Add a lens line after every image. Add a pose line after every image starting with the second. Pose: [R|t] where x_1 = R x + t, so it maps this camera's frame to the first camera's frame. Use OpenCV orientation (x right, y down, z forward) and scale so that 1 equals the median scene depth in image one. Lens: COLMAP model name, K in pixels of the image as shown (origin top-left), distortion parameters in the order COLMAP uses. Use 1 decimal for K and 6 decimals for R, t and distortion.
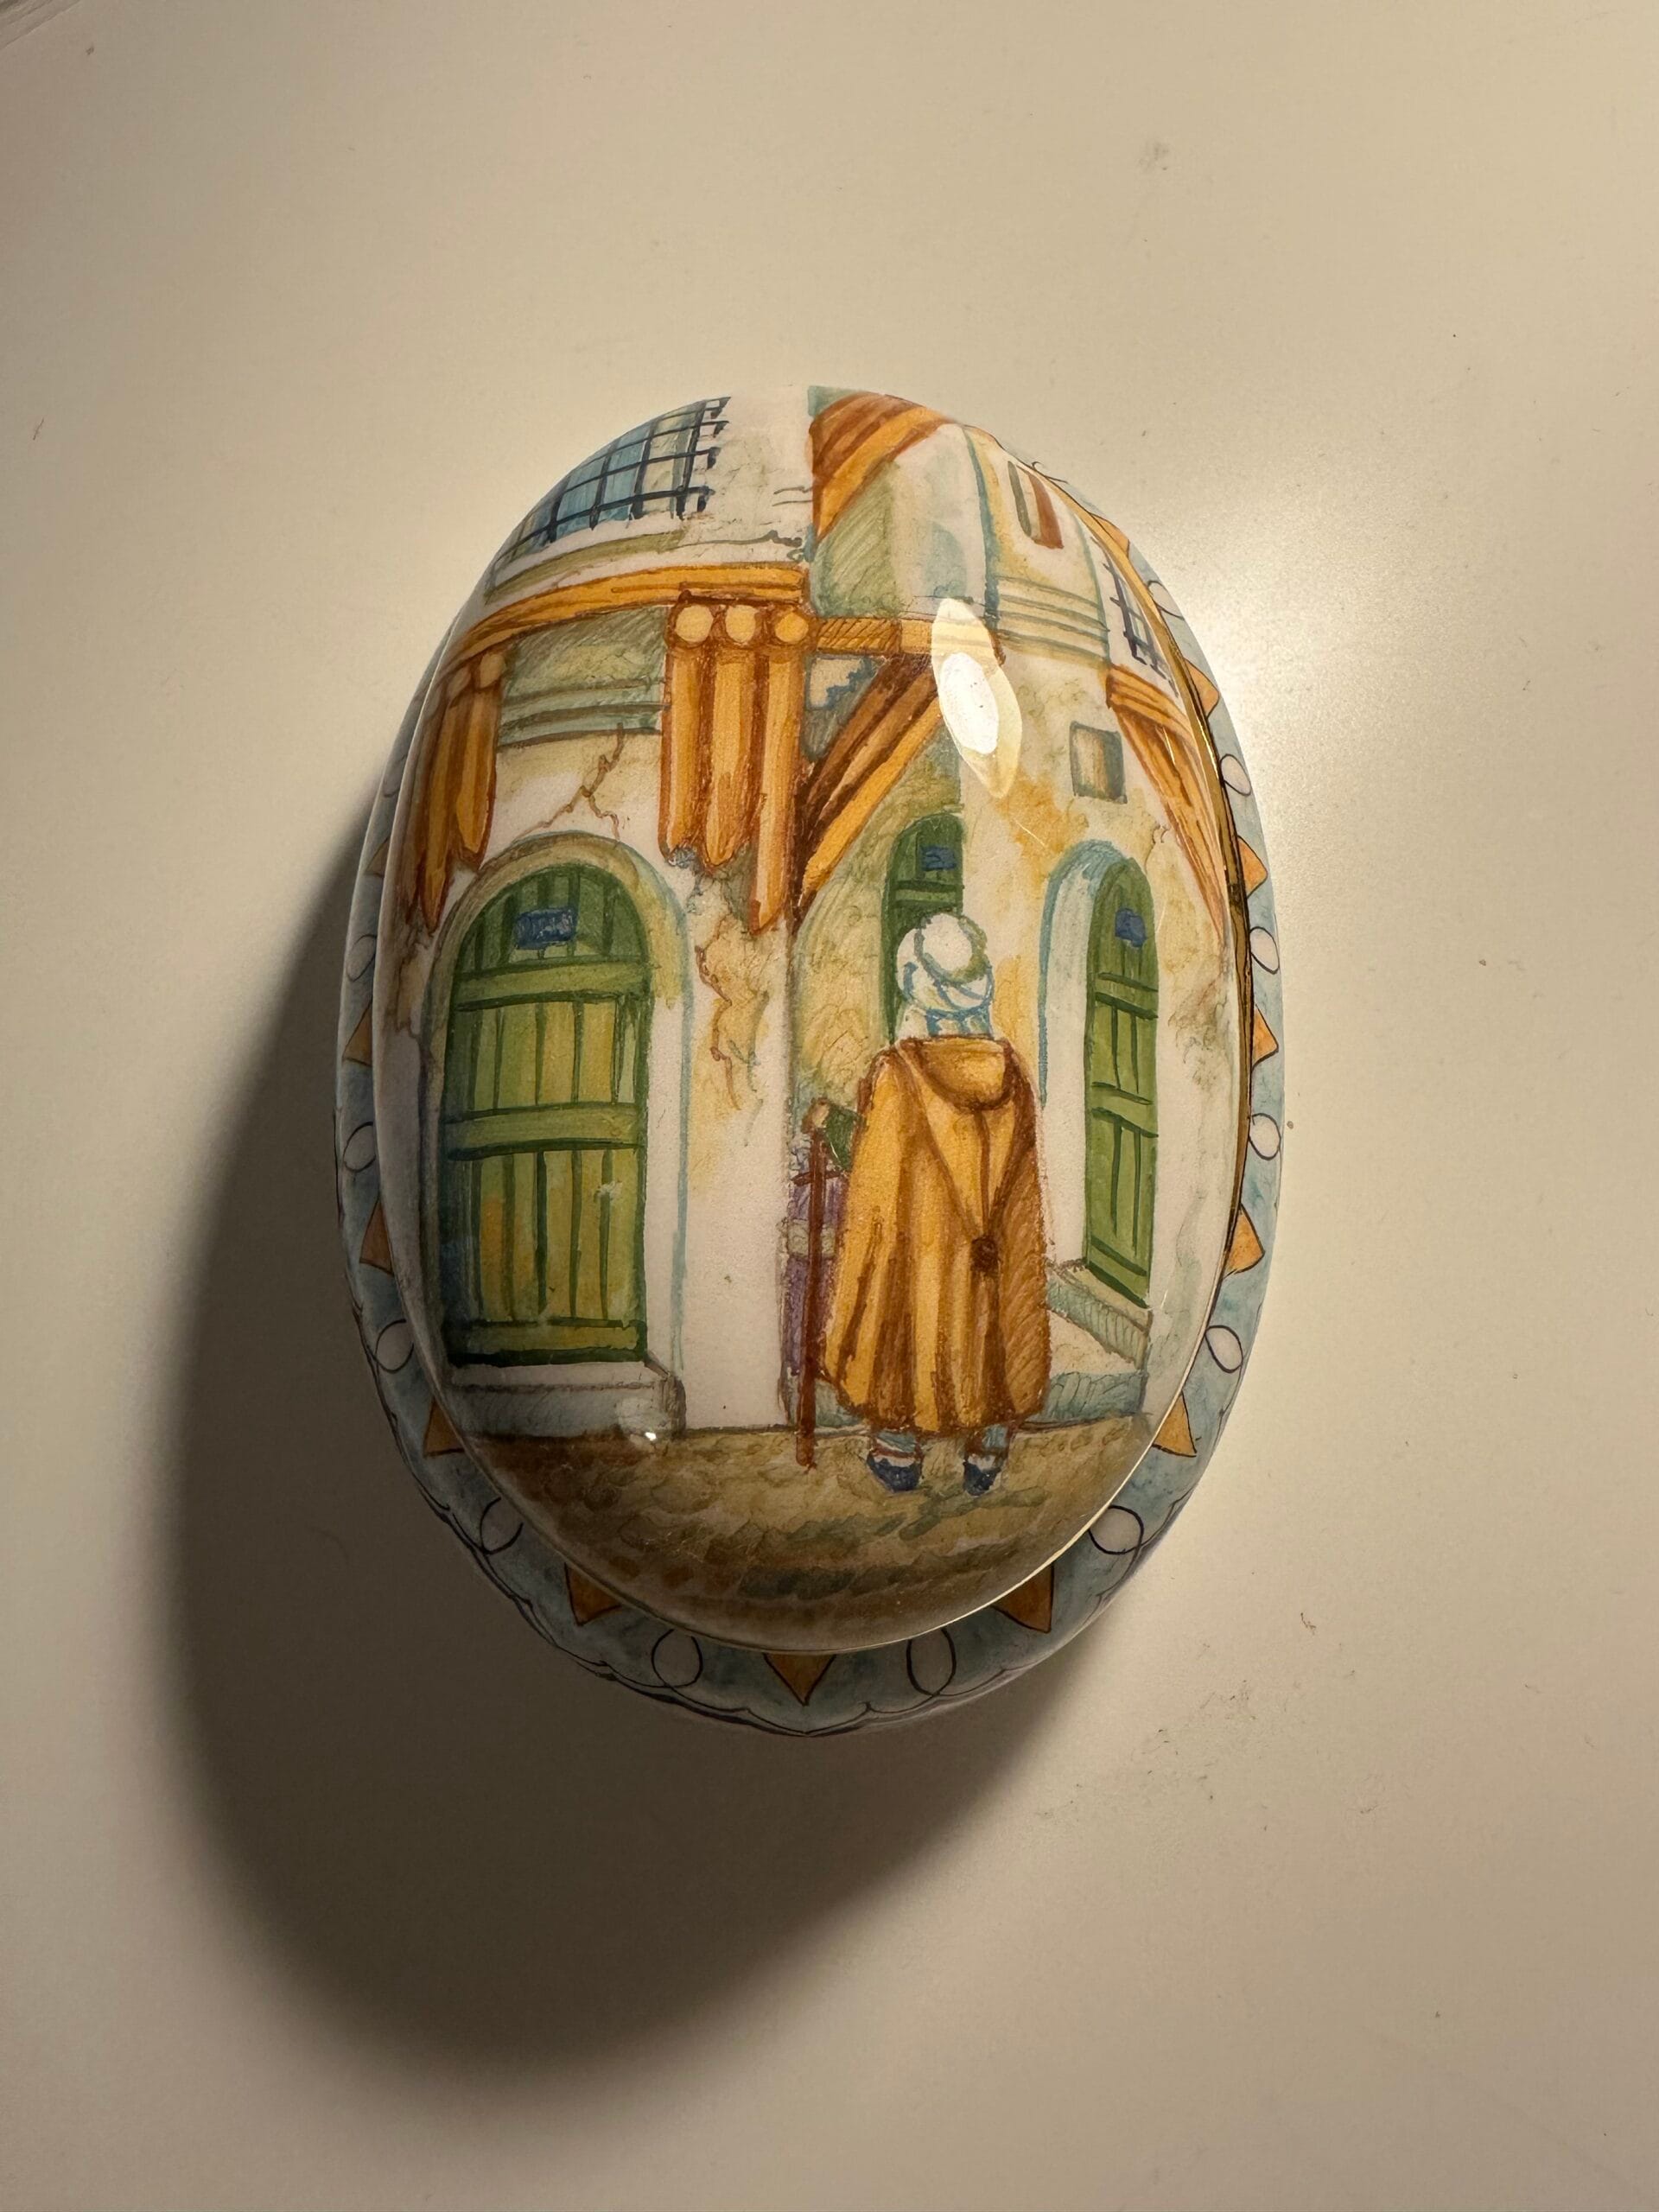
lens RADIAL K [[1608.4, 0, 690.2], [0, 1608.4, 1100.7], [0, 0, 1]] dist [0.004559, -0.031577]
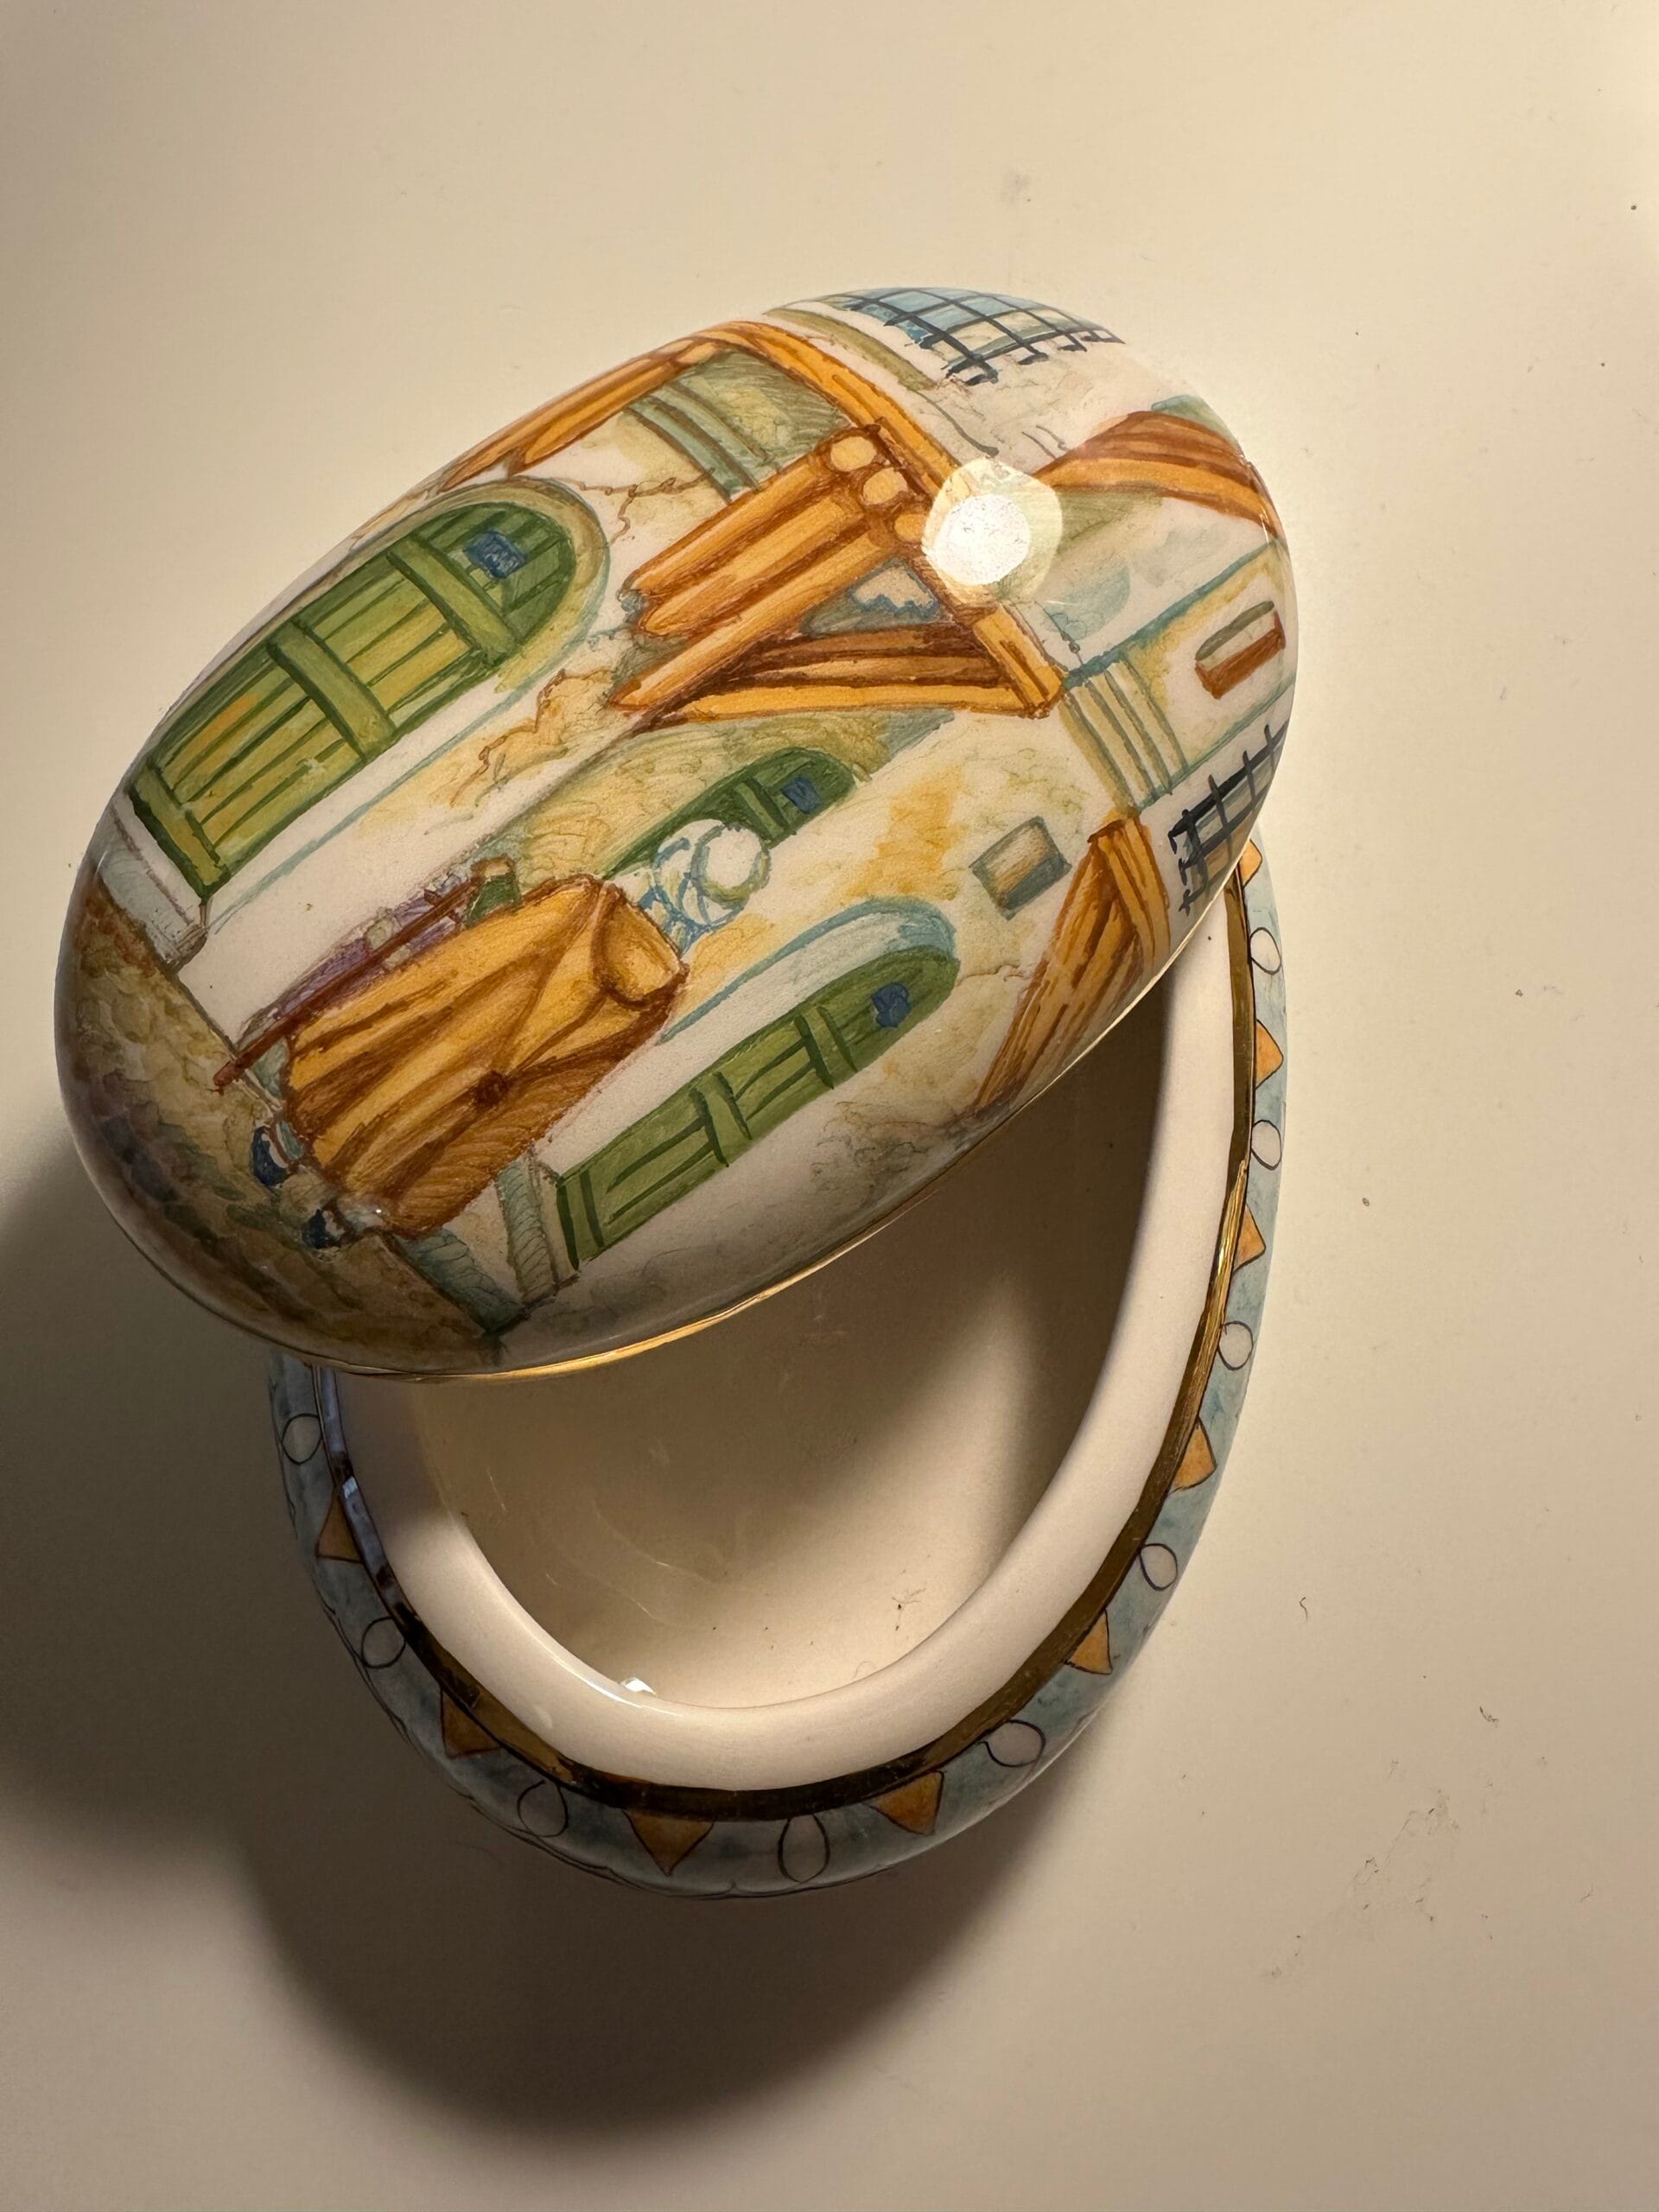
lens RADIAL K [[1608.4, 0, 690.2], [0, 1608.4, 1100.7], [0, 0, 1]] dist [0.004559, -0.031577]
pose [[0.632788, 0.756119, -0.166924, 0.404438], [-0.744242, 0.653408, 0.138425, -0.116070], [0.213735, 0.036638, 0.976204, 0.085297]]
